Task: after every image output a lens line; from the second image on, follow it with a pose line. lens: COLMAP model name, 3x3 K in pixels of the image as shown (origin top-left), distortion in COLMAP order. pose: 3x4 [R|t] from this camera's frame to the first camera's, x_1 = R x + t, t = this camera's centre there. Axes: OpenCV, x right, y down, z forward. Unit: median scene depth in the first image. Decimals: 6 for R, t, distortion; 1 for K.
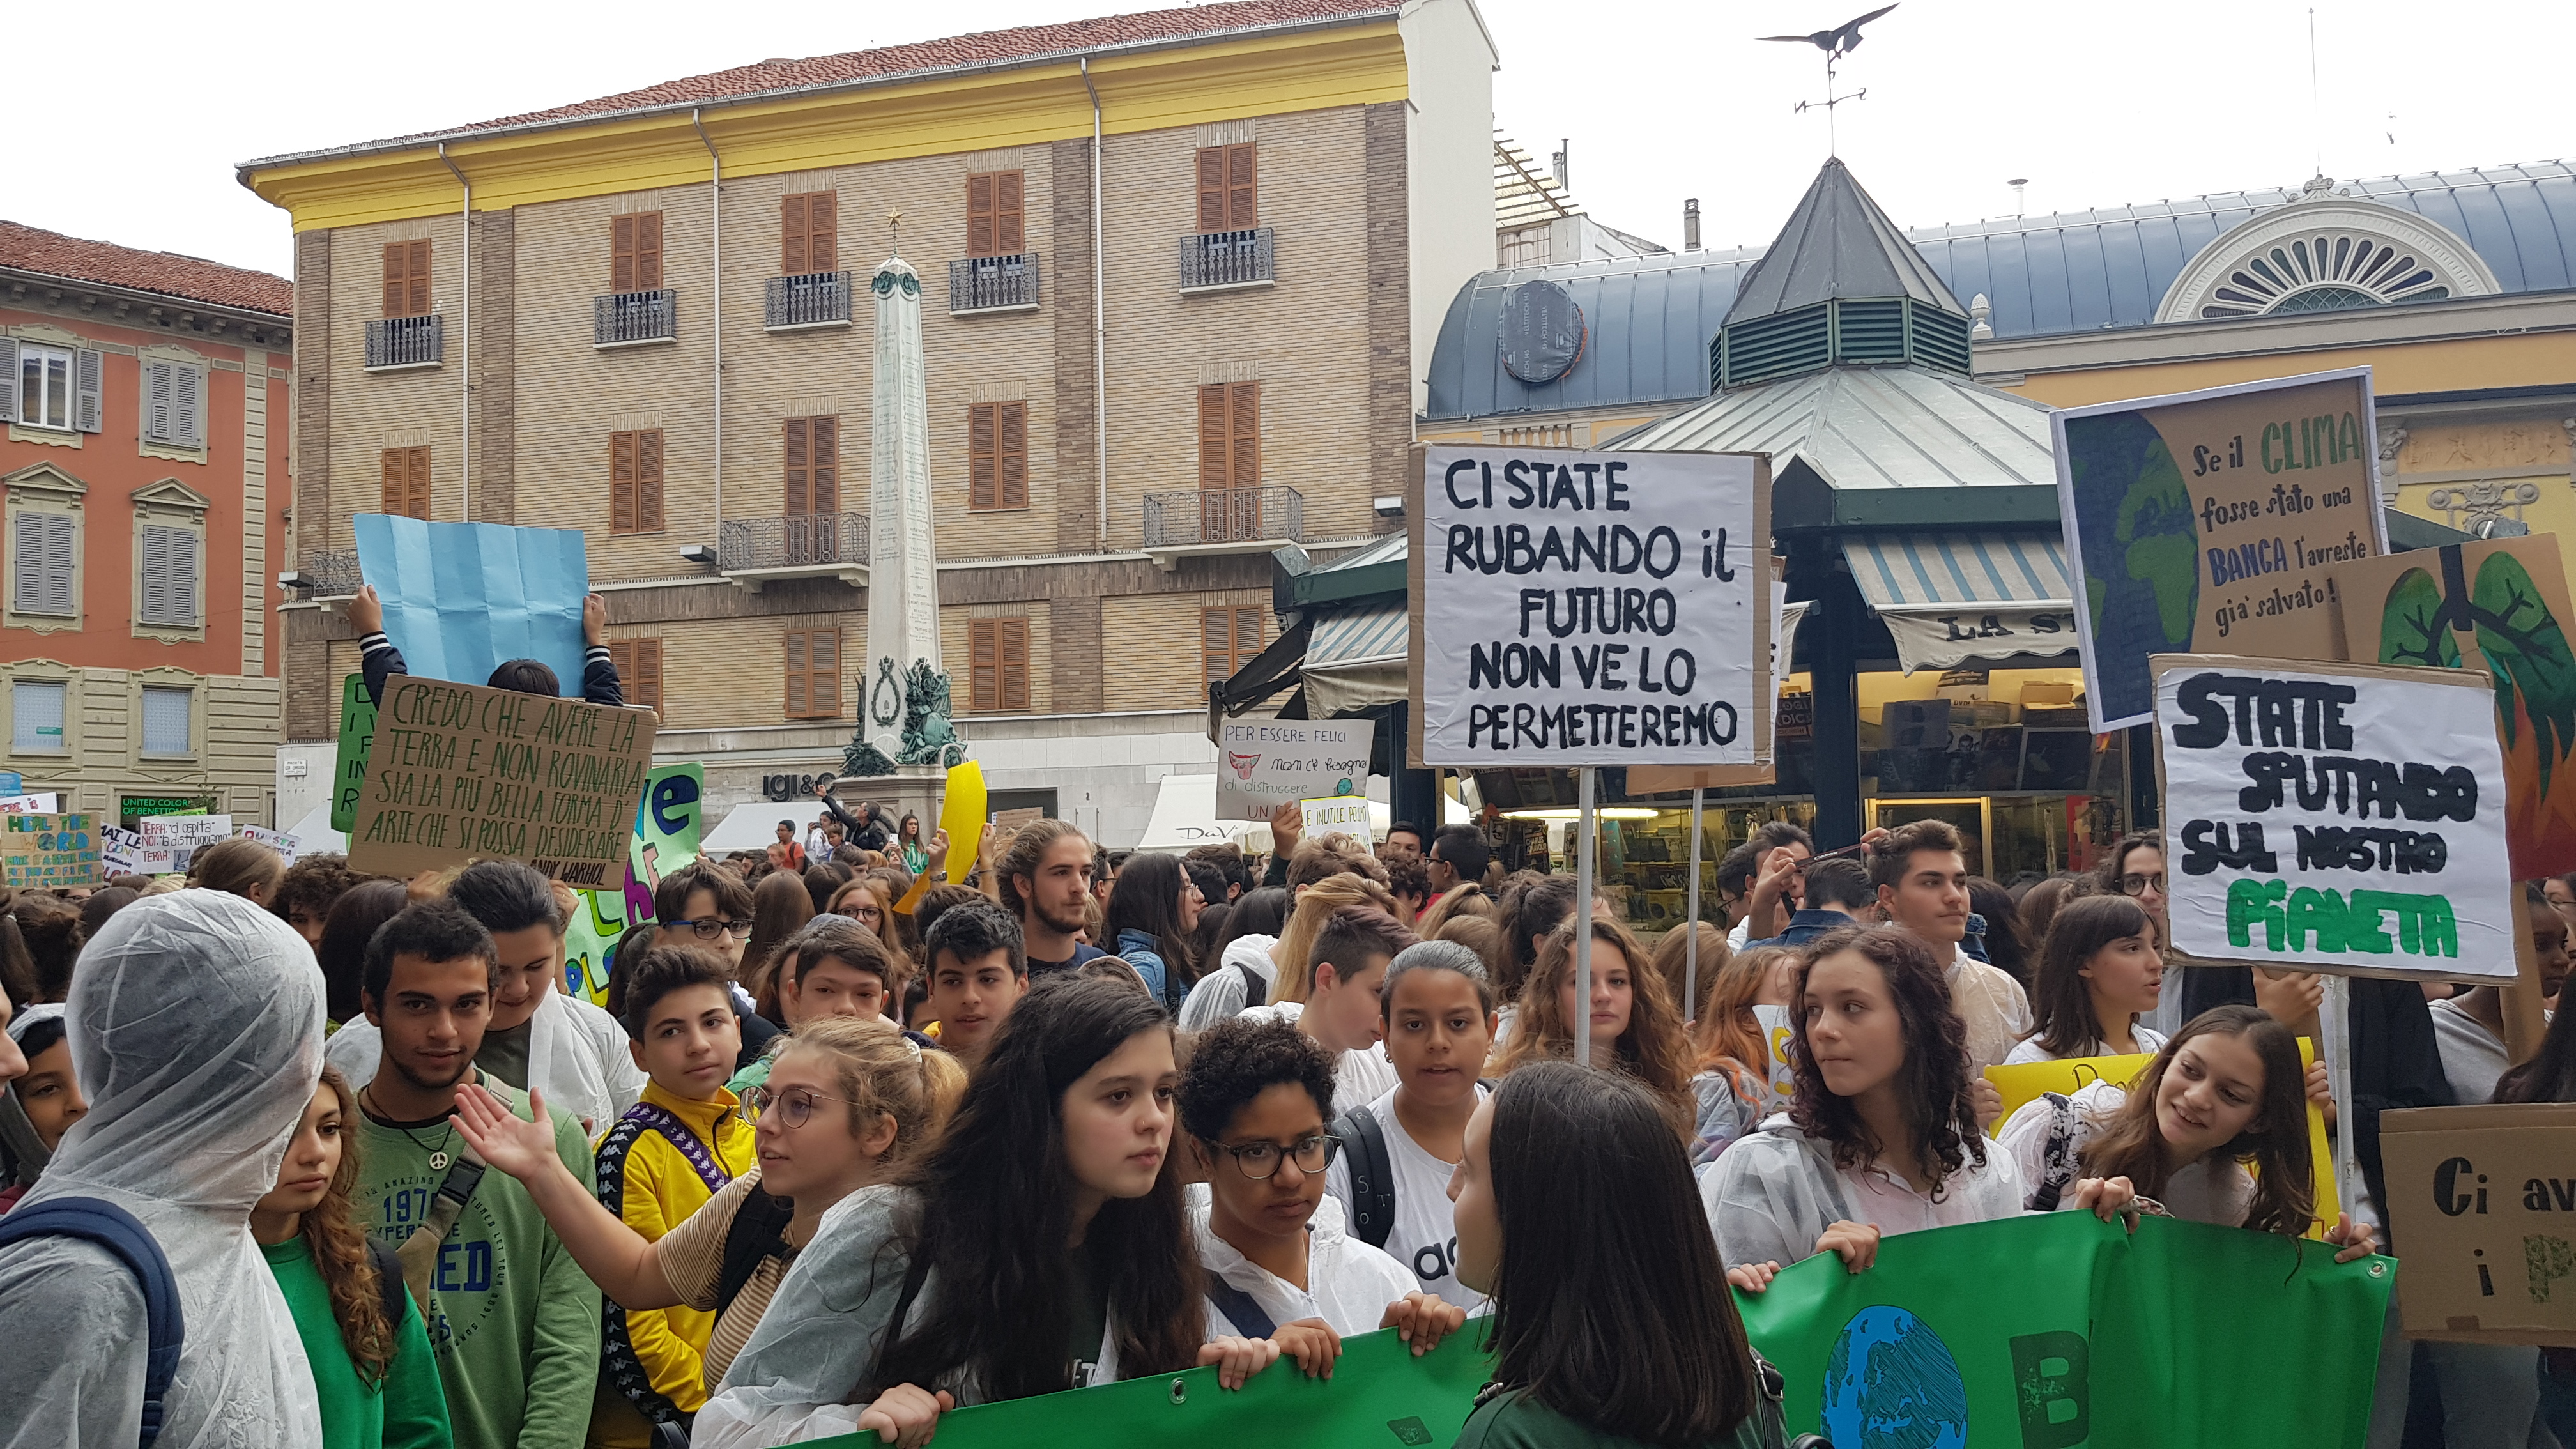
lens RADIAL K [[2012.2, 0, 1270.9], [0, 2012.2, 764.9], [0, 0, 1]] dist [0.091703, -0.172661]
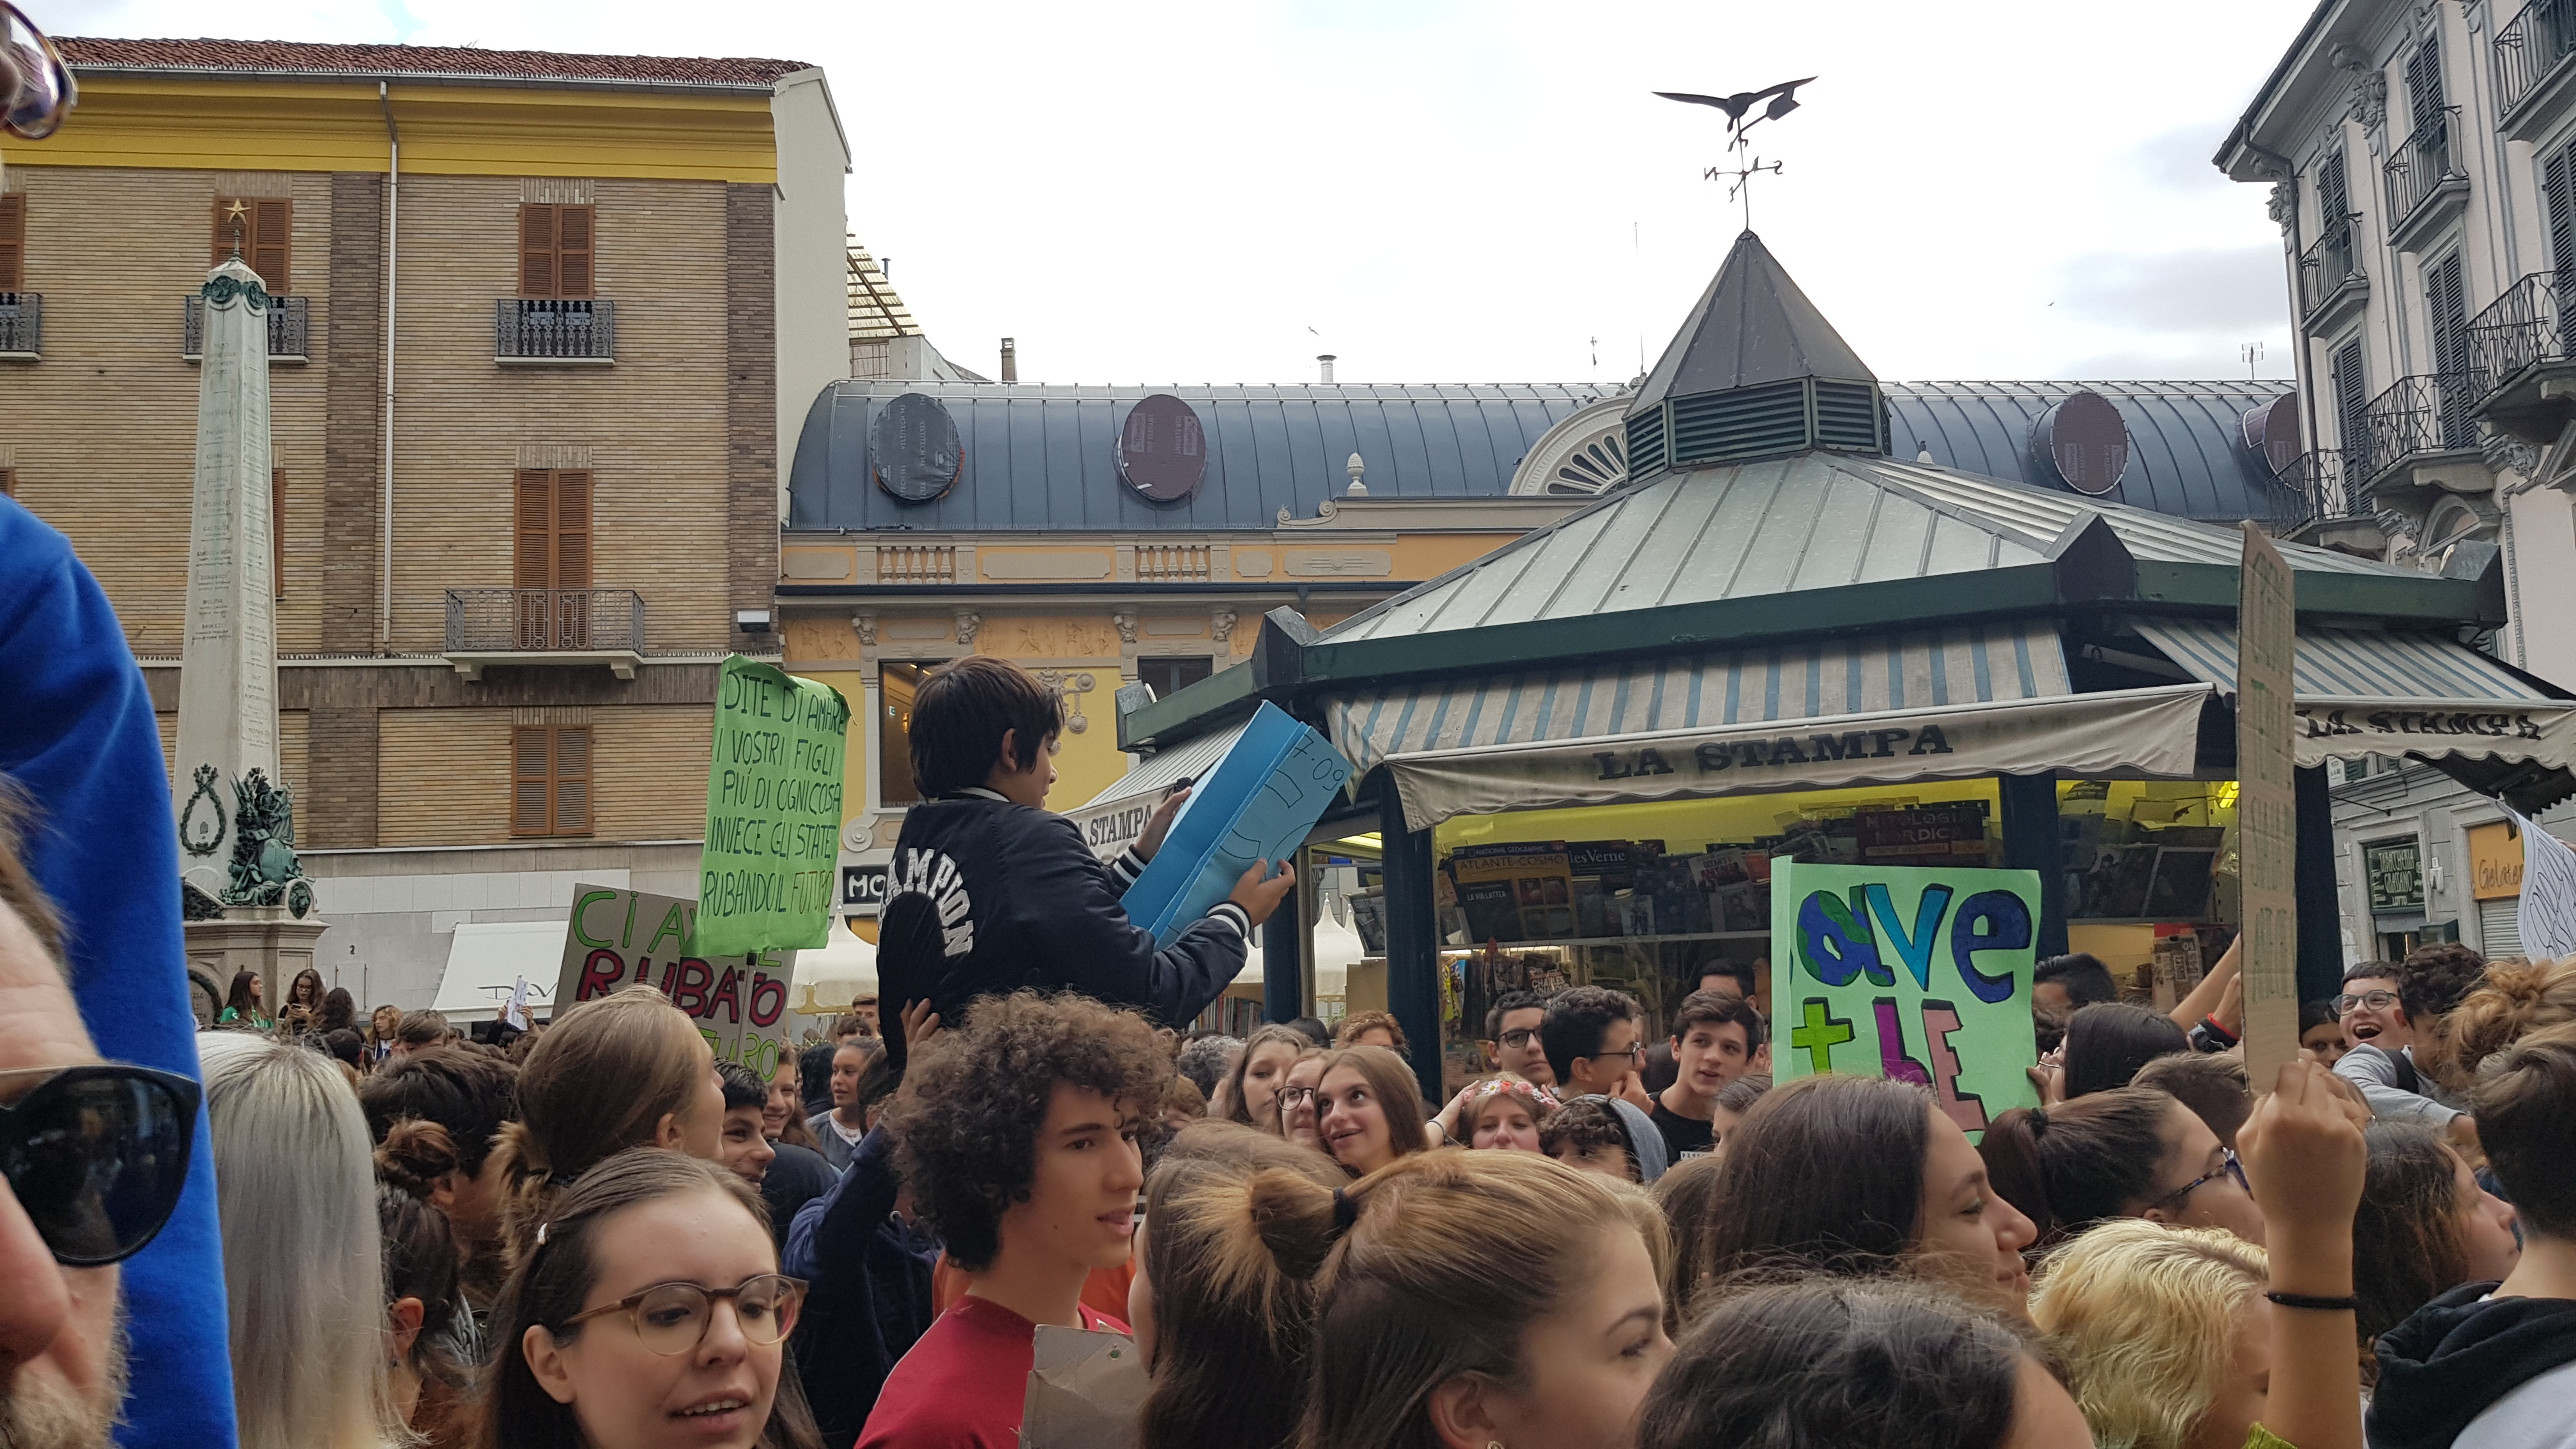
lens RADIAL K [[2030.7, 0, 1327.8], [0, 2030.7, 761.4], [0, 0, 1]] dist [0.087124, -0.157325]
pose [[0.912440, 0.030598, 0.408065, -0.074178], [0.000354, 0.997141, -0.075559, 0.002669], [-0.409210, 0.069088, 0.909821, 0.070595]]
